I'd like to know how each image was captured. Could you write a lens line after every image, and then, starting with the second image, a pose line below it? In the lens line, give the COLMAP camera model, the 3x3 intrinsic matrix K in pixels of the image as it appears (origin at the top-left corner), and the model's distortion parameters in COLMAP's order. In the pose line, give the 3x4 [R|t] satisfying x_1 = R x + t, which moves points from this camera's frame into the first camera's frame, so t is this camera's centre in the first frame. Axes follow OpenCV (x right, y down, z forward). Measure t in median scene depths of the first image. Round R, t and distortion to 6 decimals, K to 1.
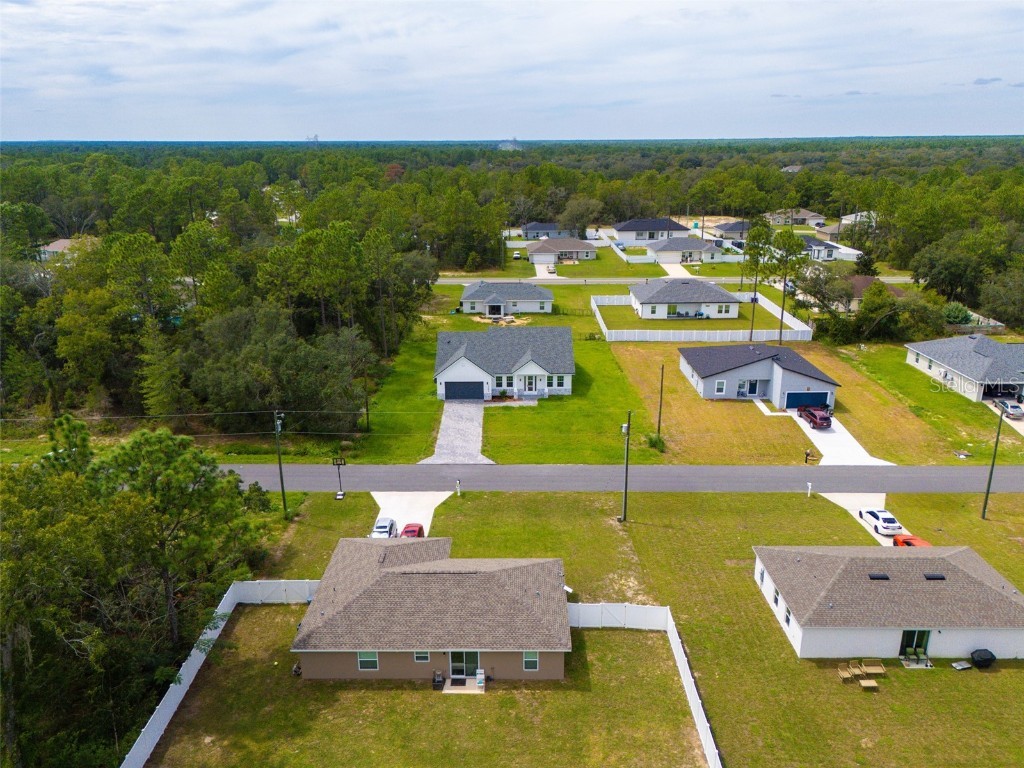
lens RADIAL K [[729.6, 0, 517.3], [0, 729.6, 390.0], [0, 0, 1]] dist [0.026913, -0.009196]
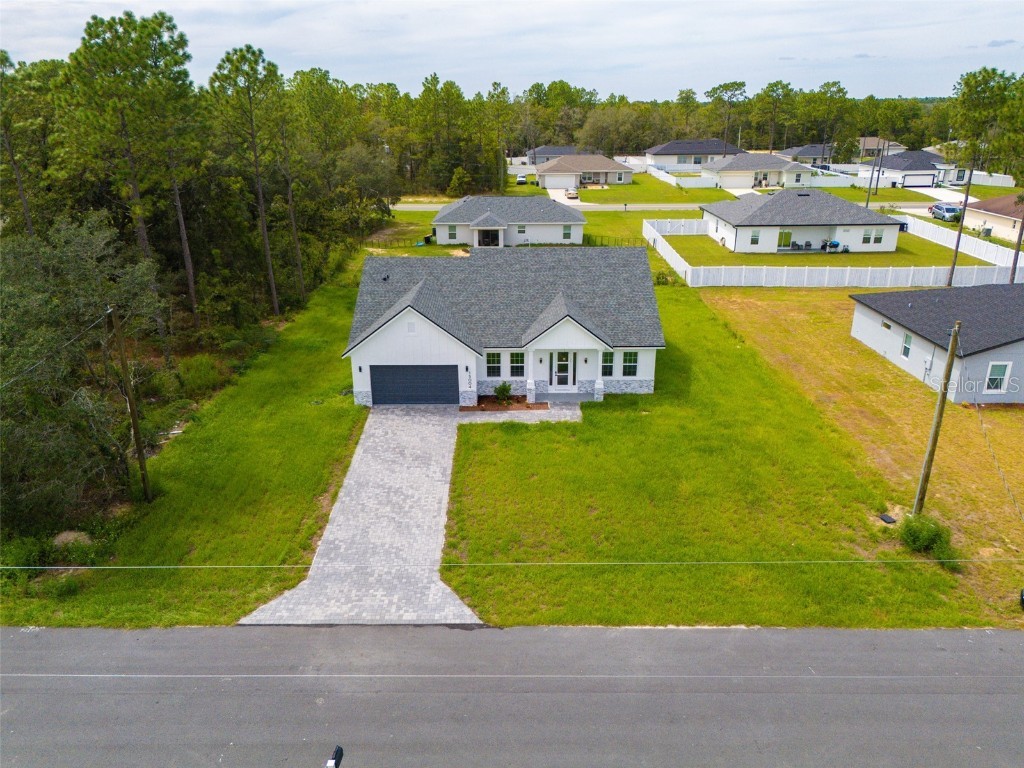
lens RADIAL K [[729.6, 0, 511.5], [0, 729.6, 373.9], [0, 0, 1]] dist [0.026913, -0.009196]
pose [[0.999974, 0.000231, -0.007216, -0.010422], [-0.000086, 0.999797, 0.020145, -0.014317], [0.007219, -0.020144, 0.999771, 0.536072]]
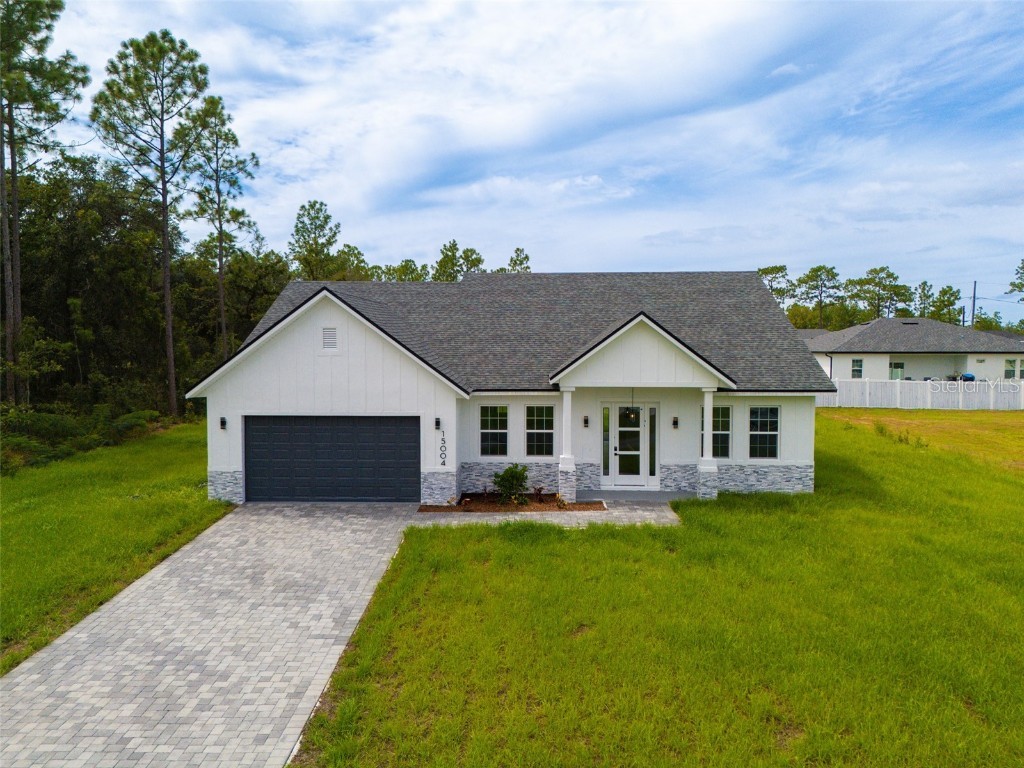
lens RADIAL K [[729.6, 0, 513.8], [0, 729.6, 380.1], [0, 0, 1]] dist [0.026913, -0.009196]
pose [[0.999233, 0.007035, -0.038533, -0.009622], [-0.017654, 0.959046, -0.282699, 0.037461], [0.034966, 0.283163, 0.958434, 0.755053]]
